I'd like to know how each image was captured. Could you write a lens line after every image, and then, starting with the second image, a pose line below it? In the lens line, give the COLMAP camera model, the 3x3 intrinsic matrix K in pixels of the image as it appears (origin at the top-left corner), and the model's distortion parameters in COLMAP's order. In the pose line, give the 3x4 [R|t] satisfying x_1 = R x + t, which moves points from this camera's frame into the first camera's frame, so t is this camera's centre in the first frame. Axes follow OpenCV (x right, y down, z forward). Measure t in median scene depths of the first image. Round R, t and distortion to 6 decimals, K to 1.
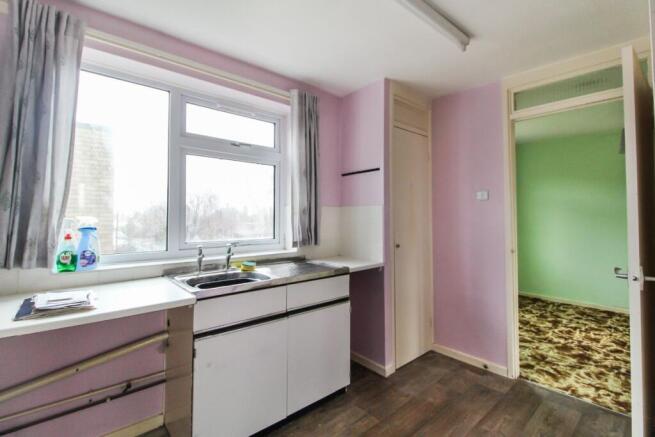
lens RADIAL K [[304.2, 0, 327.8], [0, 304.2, 209.2], [0, 0, 1]] dist [0.003196, -0.000808]
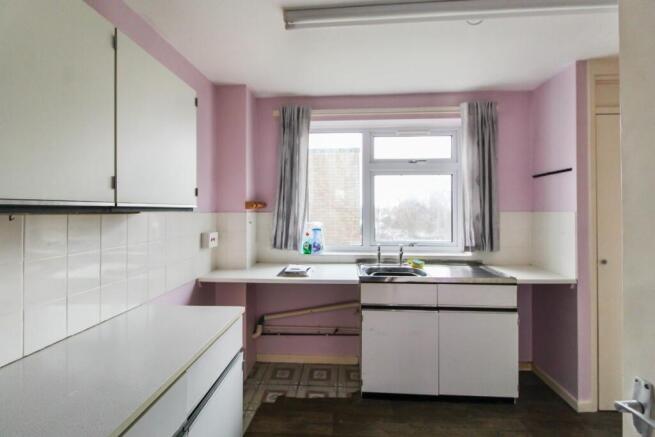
lens RADIAL K [[304.2, 0, 327.8], [0, 304.2, 209.2], [0, 0, 1]] dist [0.003196, -0.000808]
pose [[0.711590, -0.003148, -0.702588, 0.324197], [0.020490, 0.999658, 0.016273, -0.054778], [0.702296, -0.025976, 0.711411, -0.103426]]
